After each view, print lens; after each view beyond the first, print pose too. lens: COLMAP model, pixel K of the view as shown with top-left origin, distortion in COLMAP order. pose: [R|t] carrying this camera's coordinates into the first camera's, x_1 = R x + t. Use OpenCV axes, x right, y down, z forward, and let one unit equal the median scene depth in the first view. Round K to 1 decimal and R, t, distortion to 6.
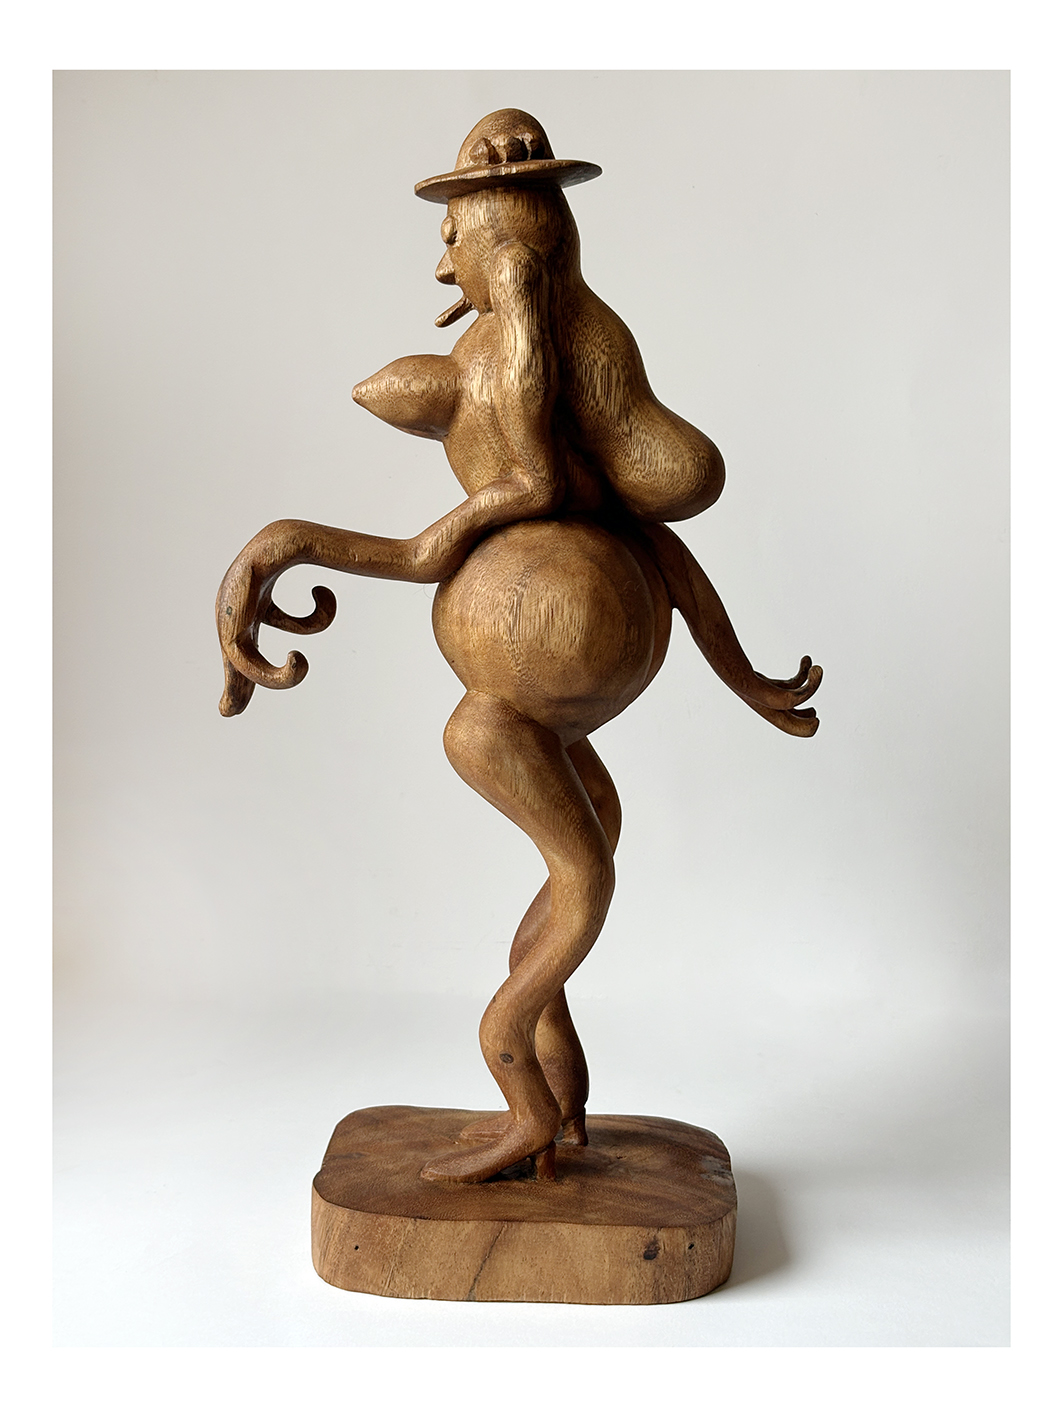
lens RADIAL K [[2152.7, 0, 531.5], [0, 2152.7, 708.5], [0, 0, 1]] dist [-0.176468, 0.098037]
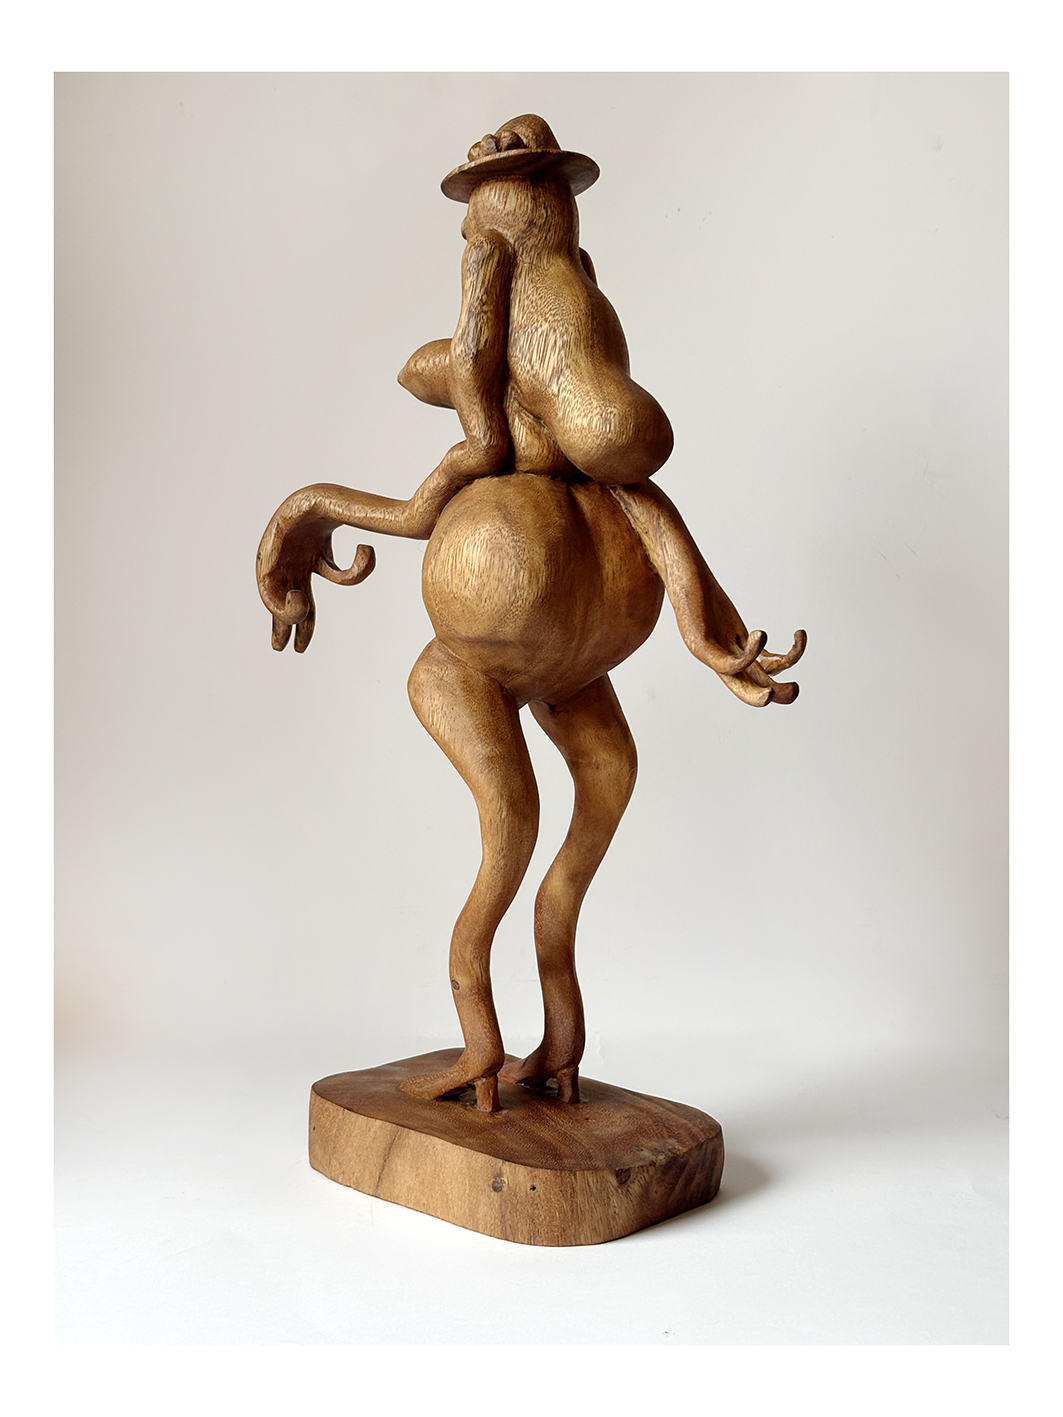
lens RADIAL K [[2152.7, 0, 531.5], [0, 2152.7, 708.5], [0, 0, 1]] dist [-0.176468, 0.098037]
pose [[0.704009, 0.036978, -0.709228, 0.786971], [-0.115537, 0.991303, -0.063003, 0.092963], [0.700730, 0.126296, 0.702159, 0.267611]]
